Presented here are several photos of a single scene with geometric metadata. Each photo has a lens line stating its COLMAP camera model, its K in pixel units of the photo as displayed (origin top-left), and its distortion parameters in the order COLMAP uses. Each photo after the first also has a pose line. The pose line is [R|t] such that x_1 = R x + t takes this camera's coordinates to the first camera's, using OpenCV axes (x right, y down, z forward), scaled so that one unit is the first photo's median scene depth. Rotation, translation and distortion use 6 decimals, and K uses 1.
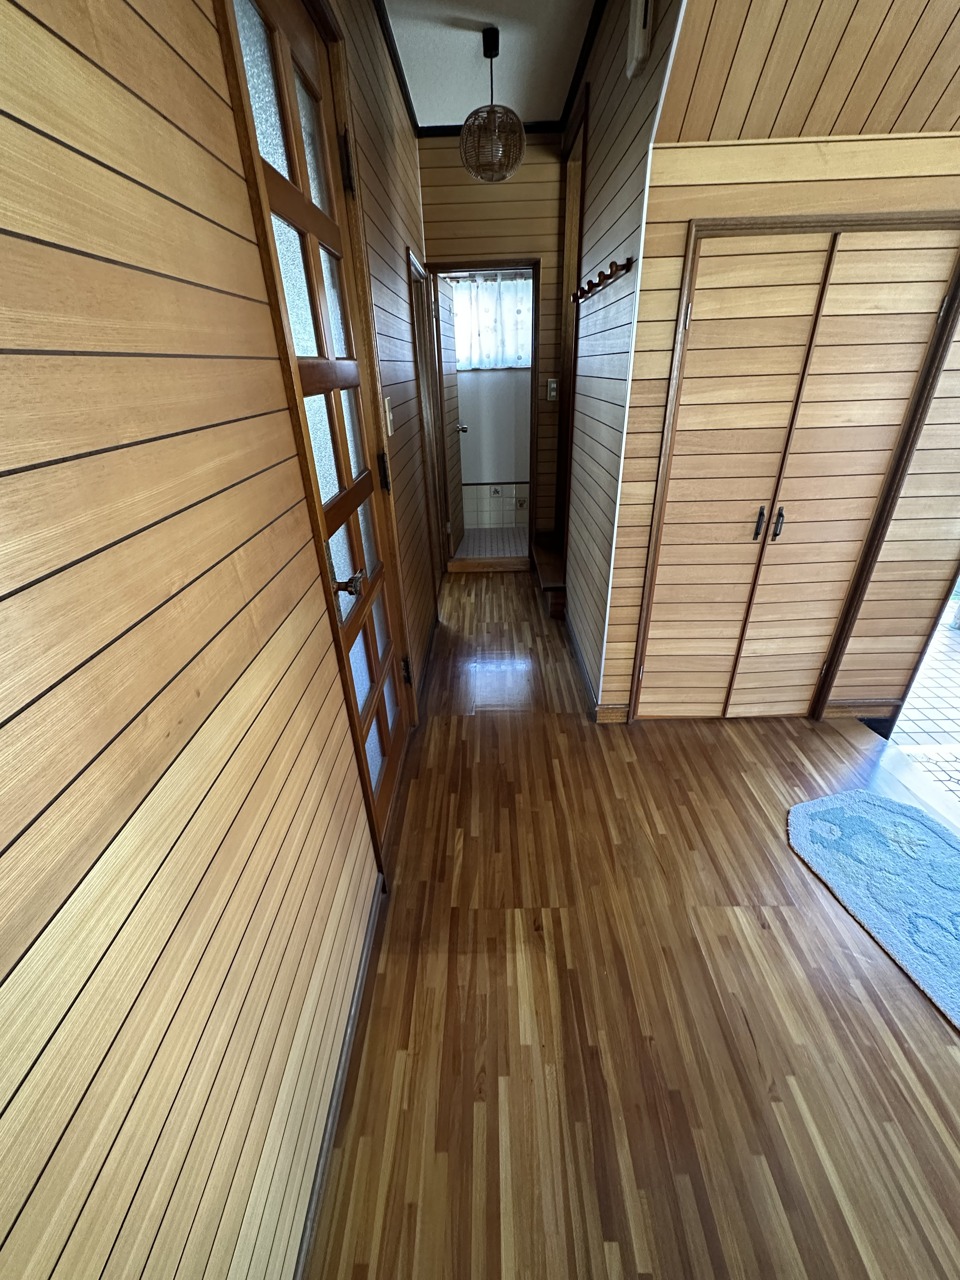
lens RADIAL K [[513.1, 0, 479.2], [0, 513.1, 643.5], [0, 0, 1]] dist [-0.003778, 0.001002]
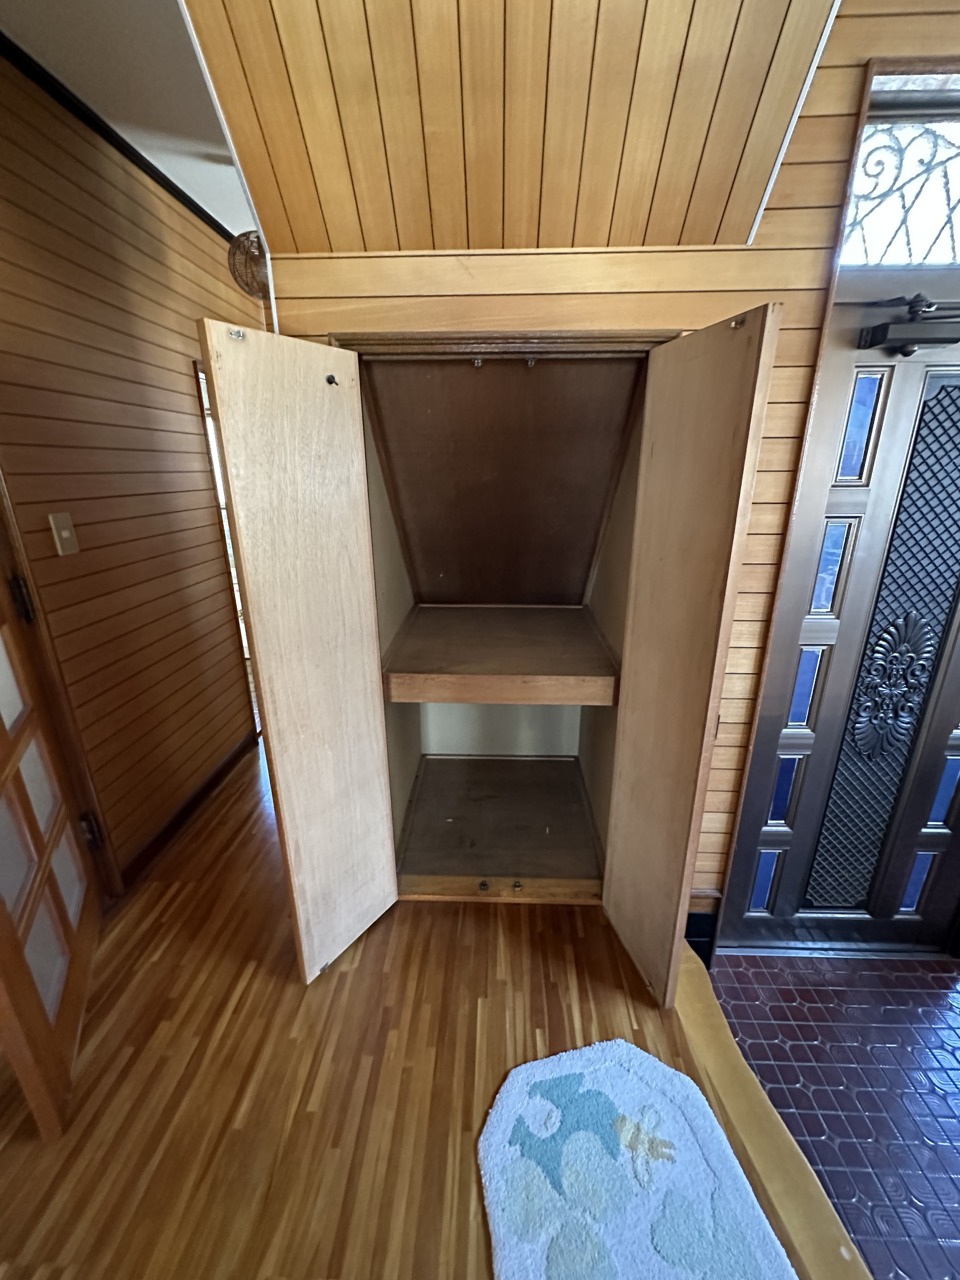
lens RADIAL K [[543.1, 0, 477.9], [0, 543.1, 630.9], [0, 0, 1]] dist [-0.001478, 0.000156]
pose [[0.999446, 0.029631, -0.015151, 0.604031], [-0.031592, 0.987883, -0.151953, -0.187191], [0.010465, 0.152348, 0.988272, 0.166443]]
